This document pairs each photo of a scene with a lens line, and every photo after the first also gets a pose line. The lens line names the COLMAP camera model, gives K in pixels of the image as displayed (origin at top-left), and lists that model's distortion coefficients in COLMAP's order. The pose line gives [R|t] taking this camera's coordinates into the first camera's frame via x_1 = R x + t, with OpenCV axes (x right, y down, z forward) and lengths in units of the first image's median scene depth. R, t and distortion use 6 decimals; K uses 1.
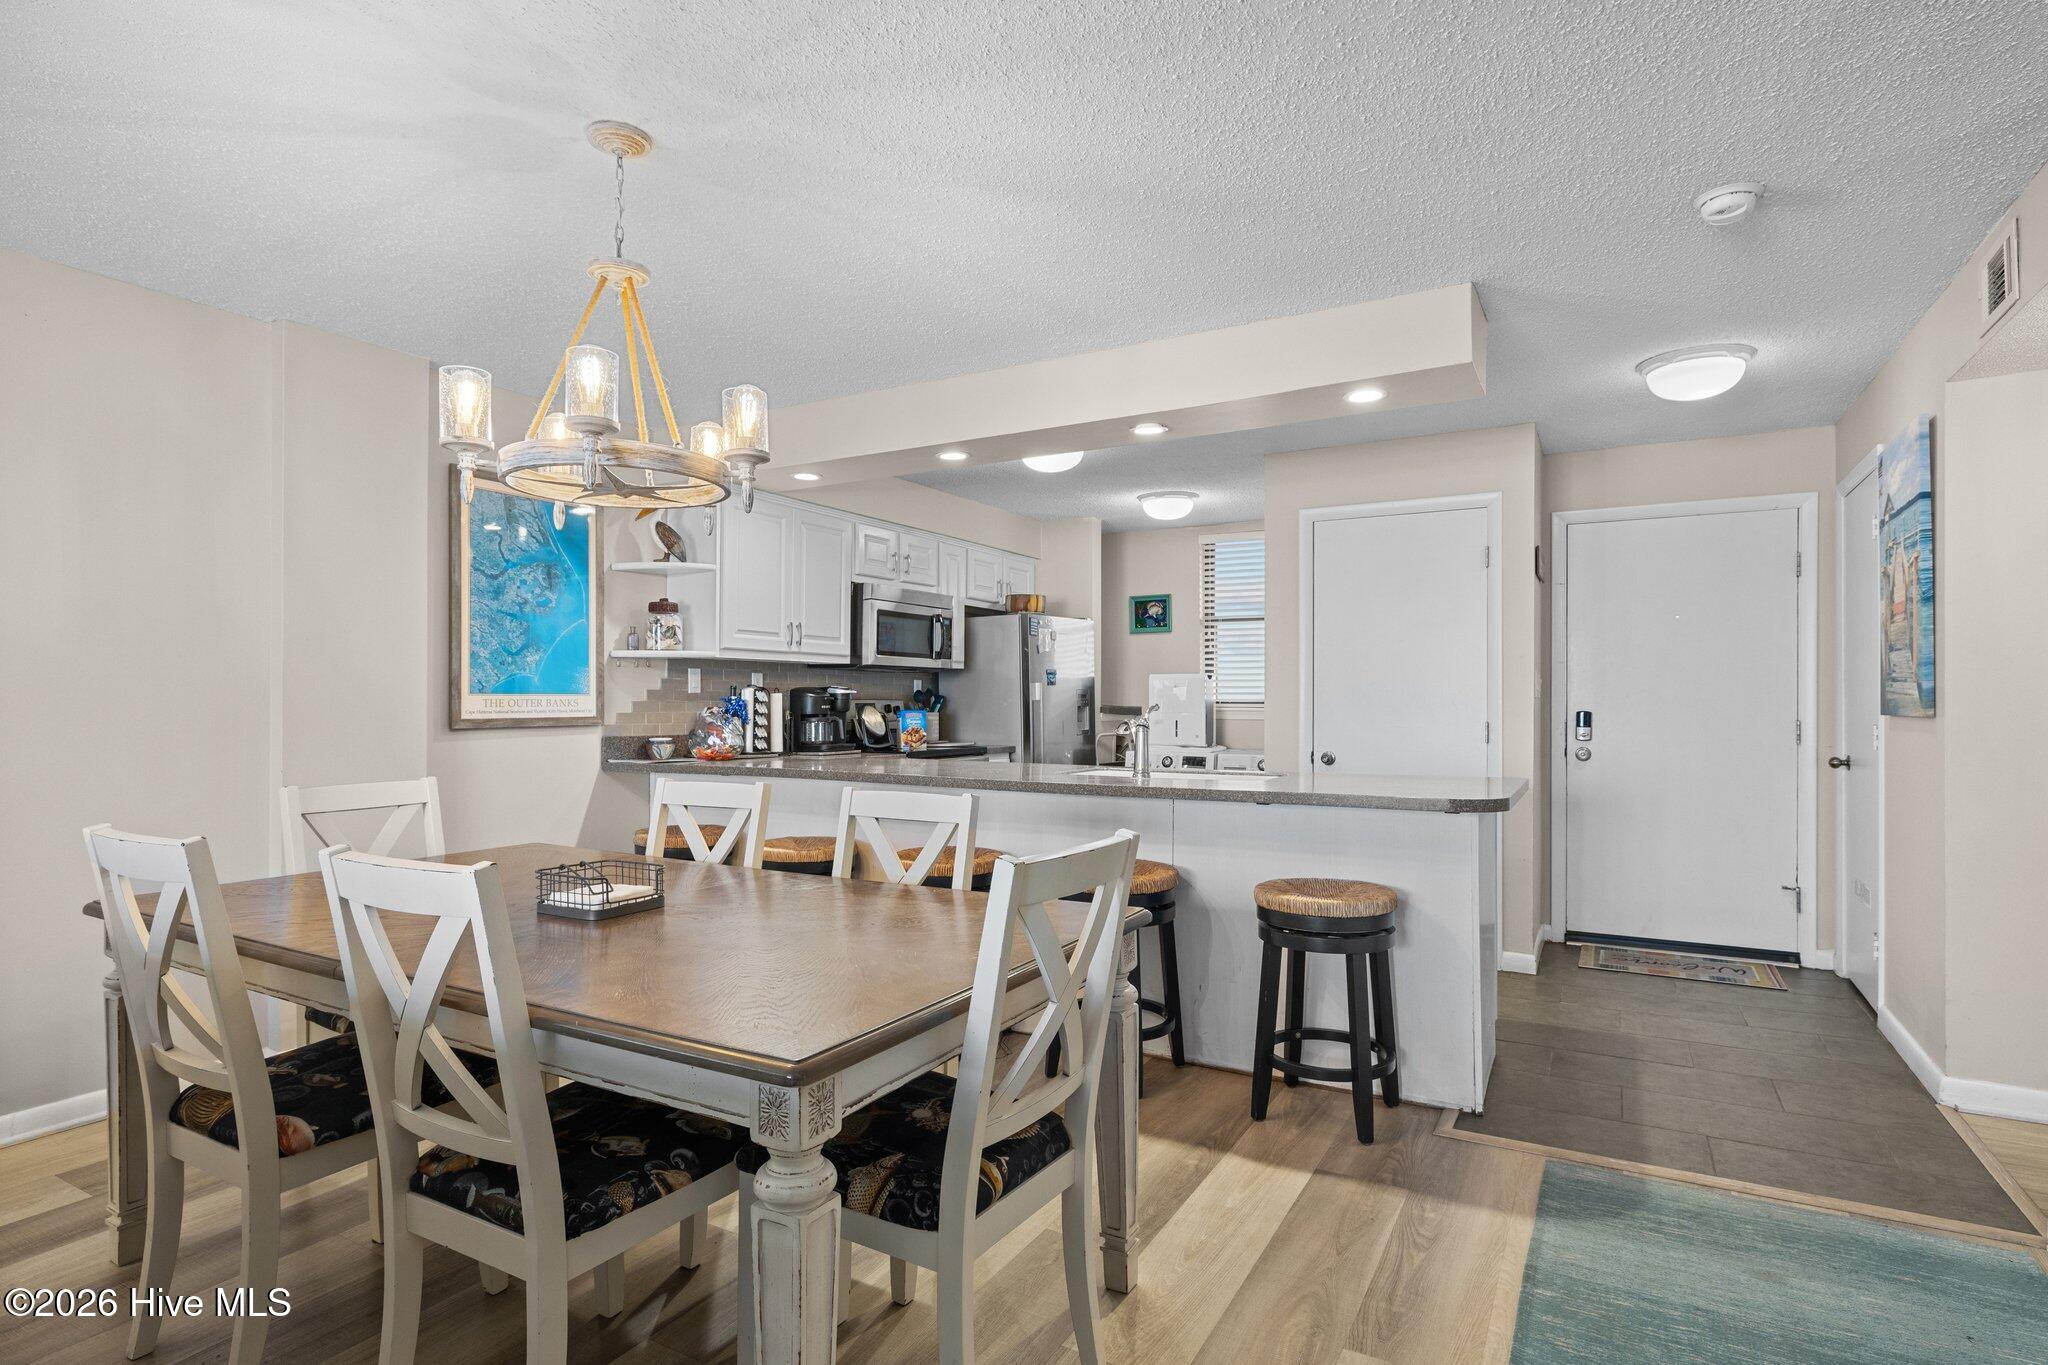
lens RADIAL K [[1053.0, 0, 1013.2], [0, 1053.0, 700.2], [0, 0, 1]] dist [-0.001146, -0.001251]
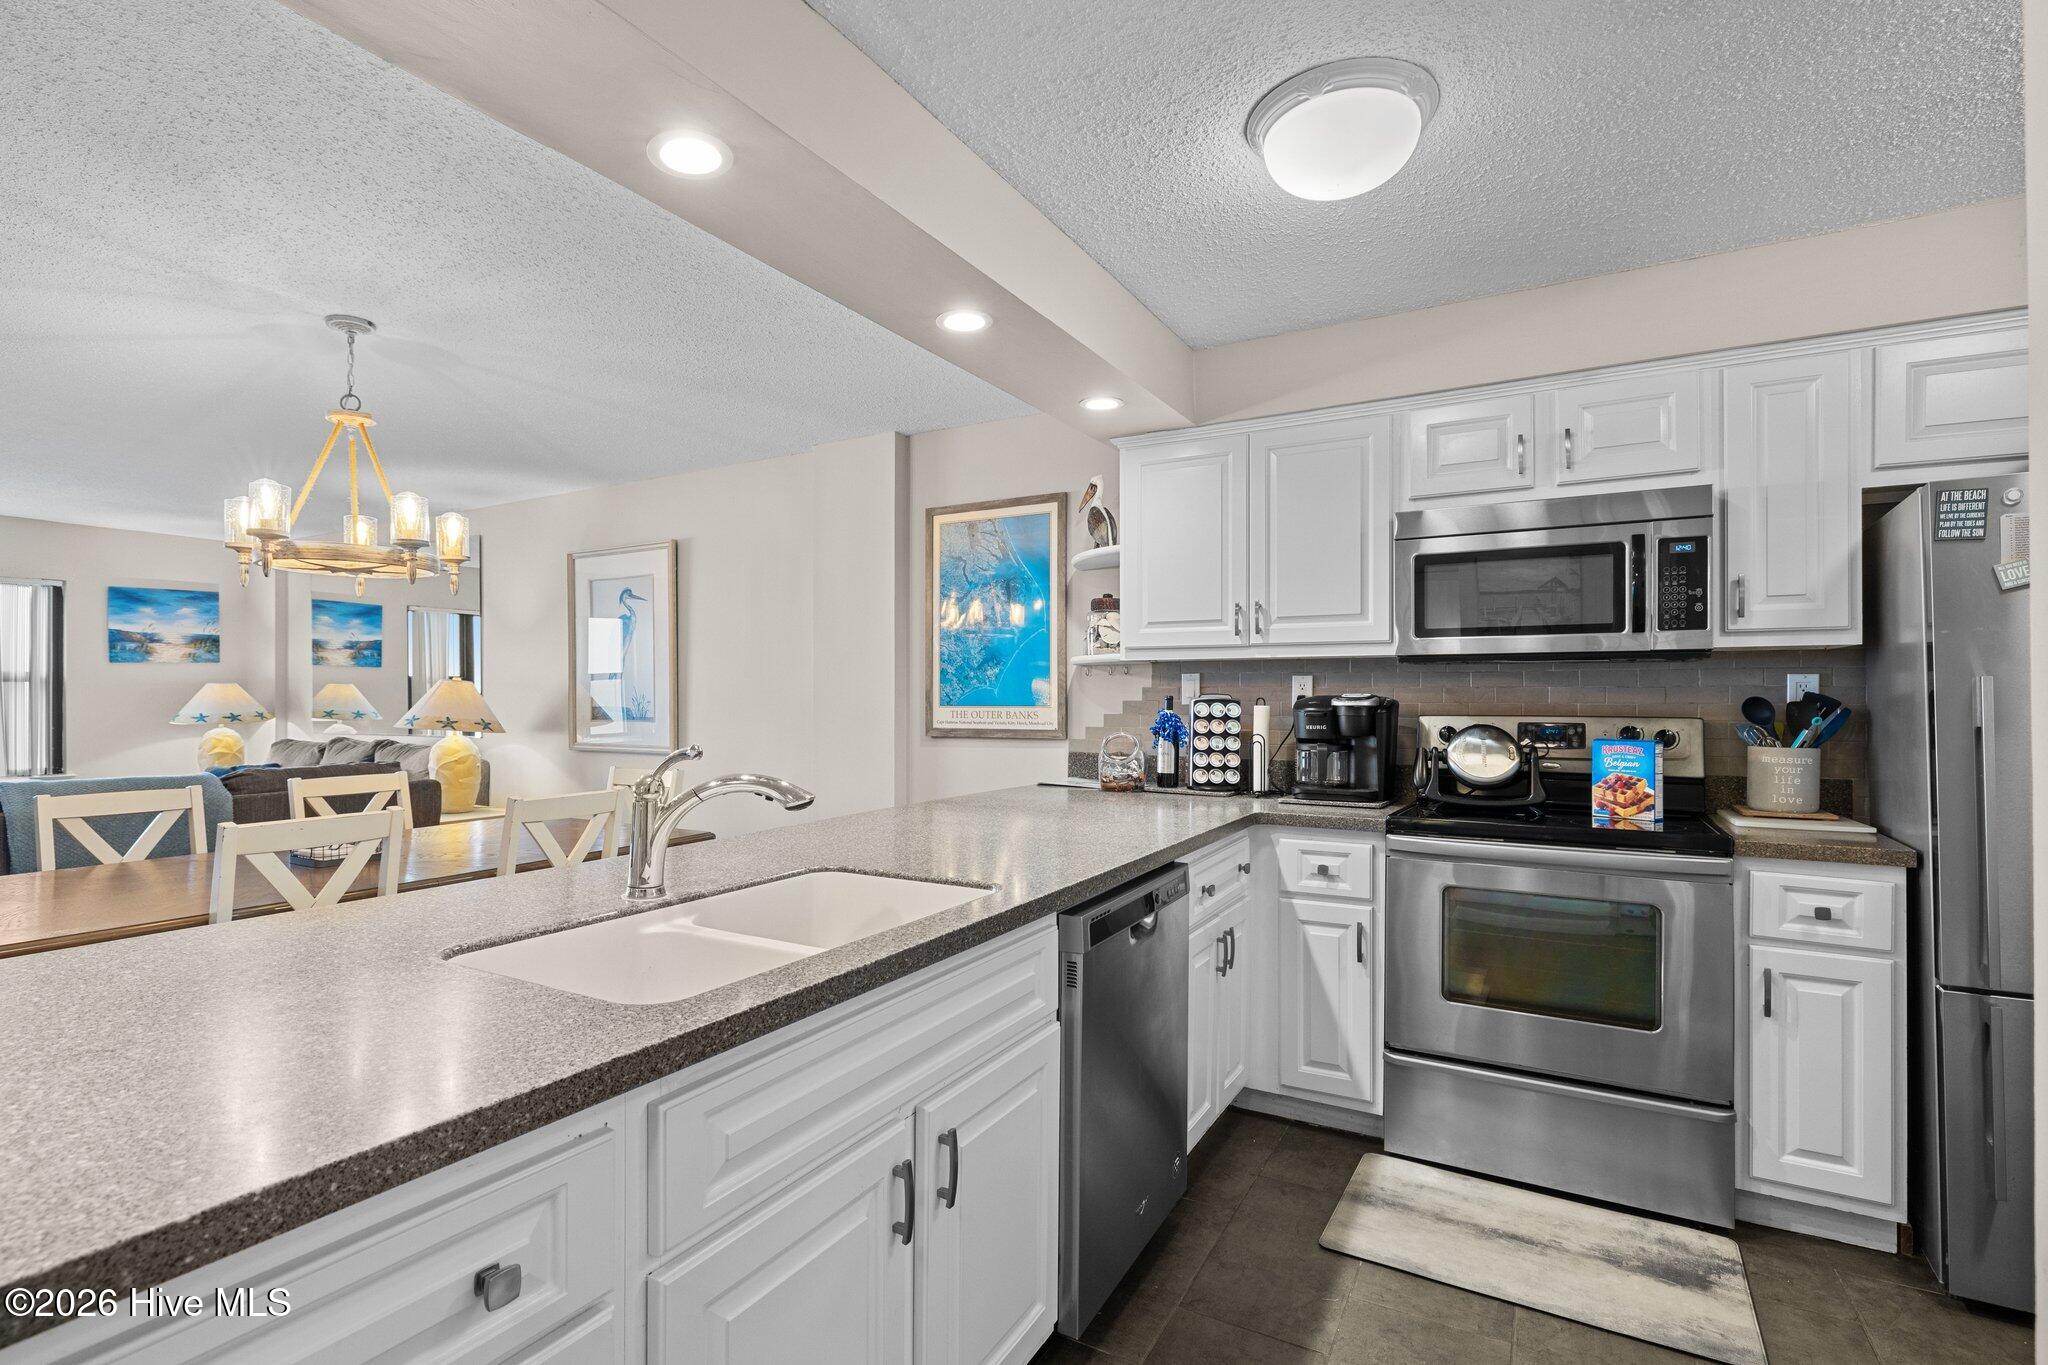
lens RADIAL K [[961.4, 0, 1019.9], [0, 961.4, 690.9], [0, 0, 1]] dist [-0.010438, 0.002831]
pose [[0.000336, -0.005999, -0.999982, 0.407397], [0.000637, 0.999982, -0.005999, -0.012482], [1.000000, -0.000635, 0.000340, 0.843767]]
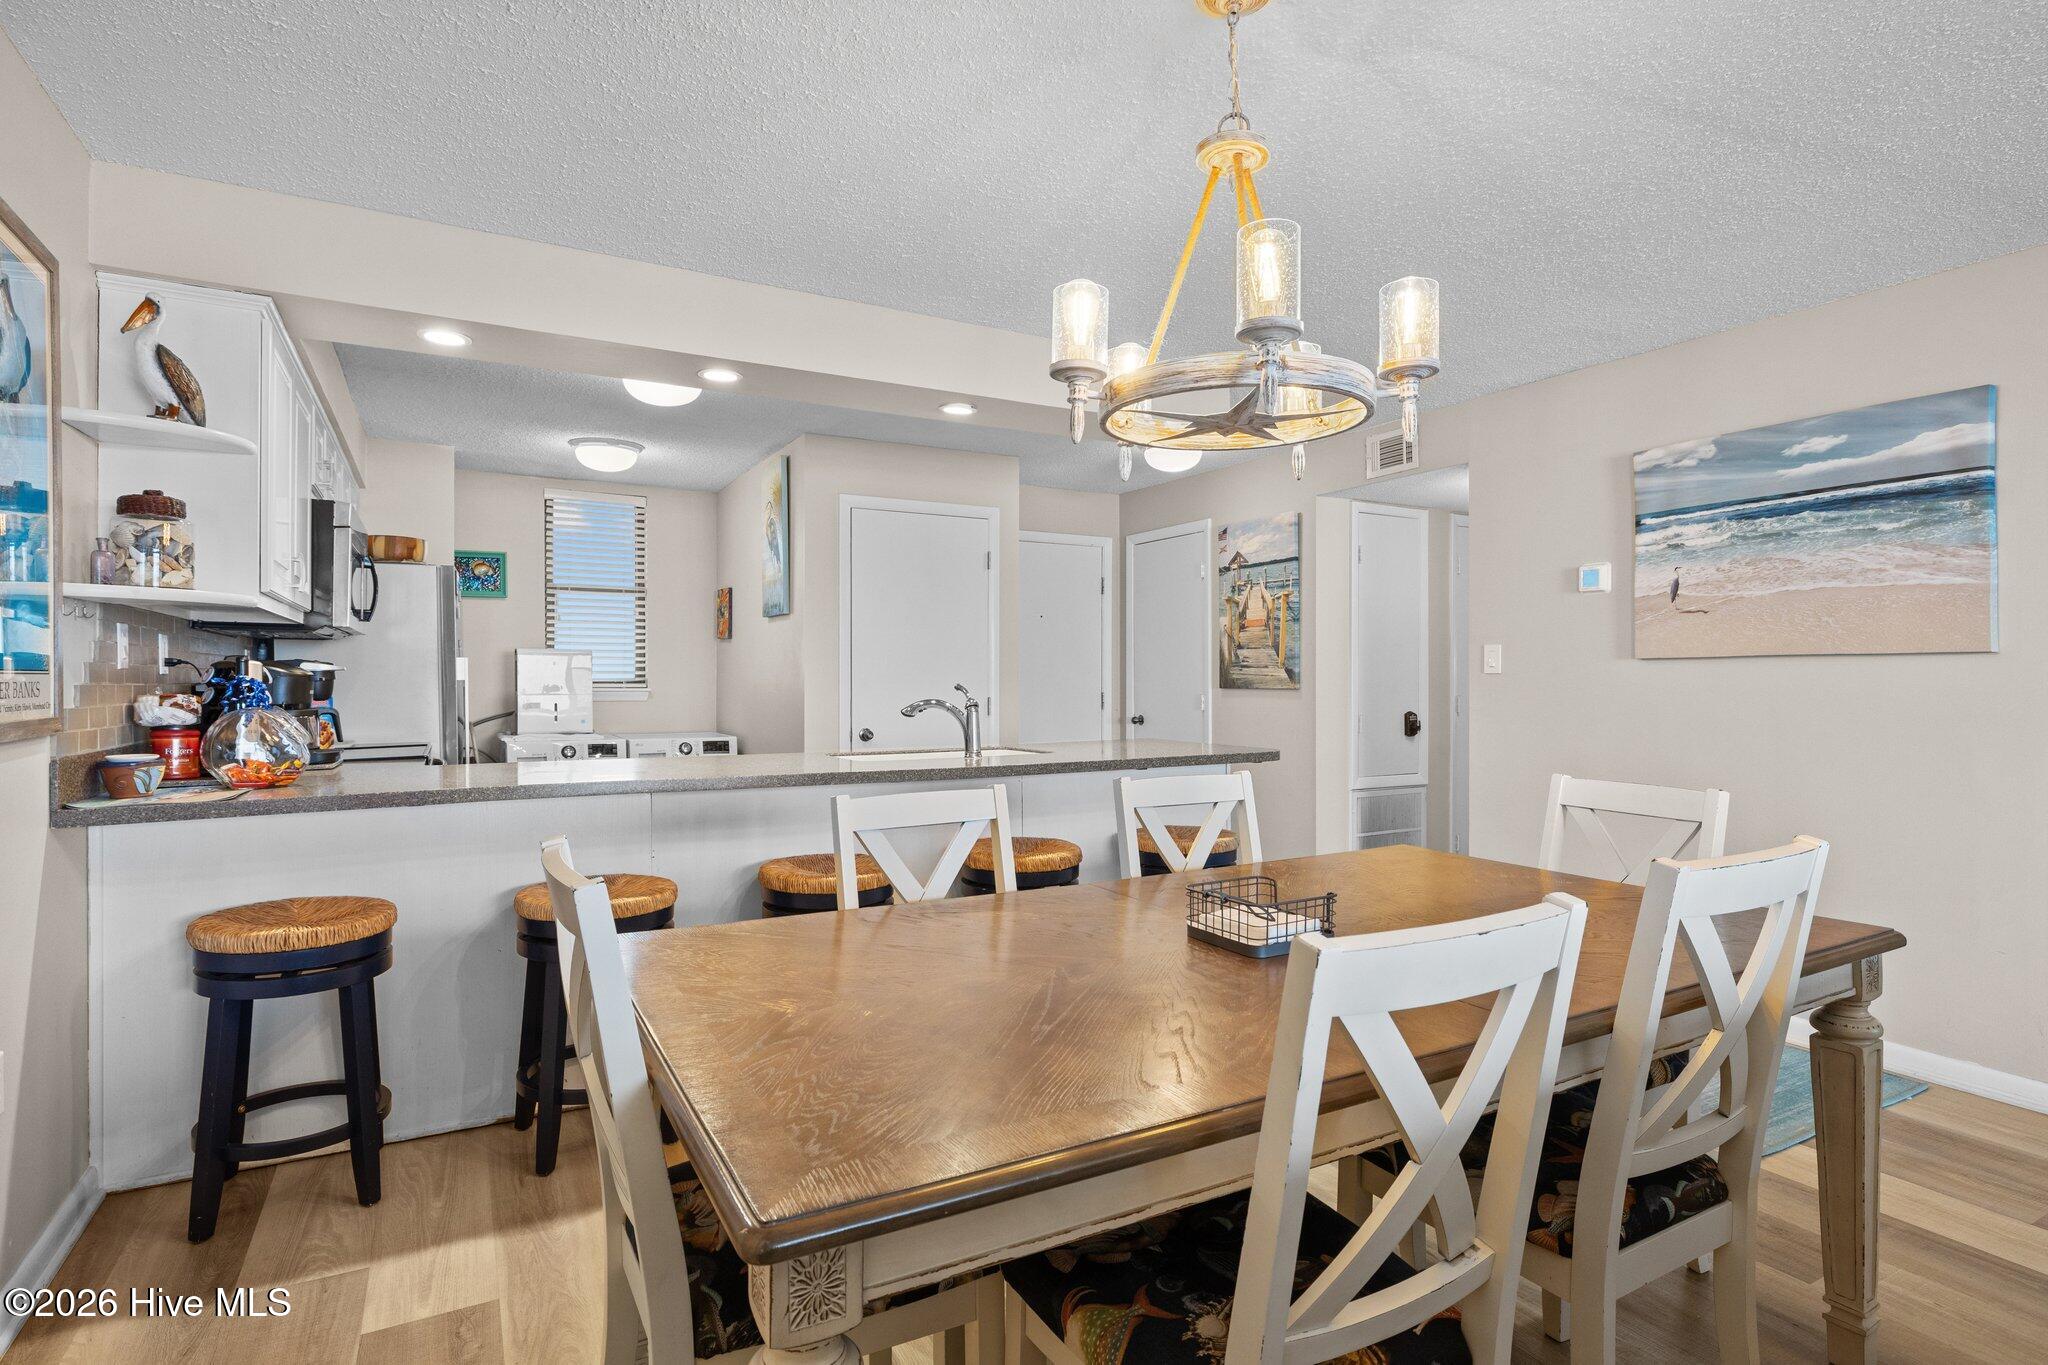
lens RADIAL K [[1053.0, 0, 1042.2], [0, 1053.0, 651.2], [0, 0, 1]] dist [-0.001146, -0.001251]
pose [[0.505313, 0.022349, 0.862647, -0.508978], [0.001757, 0.999636, -0.026927, 0.000064], [-0.862934, 0.015122, 0.505090, 0.315280]]
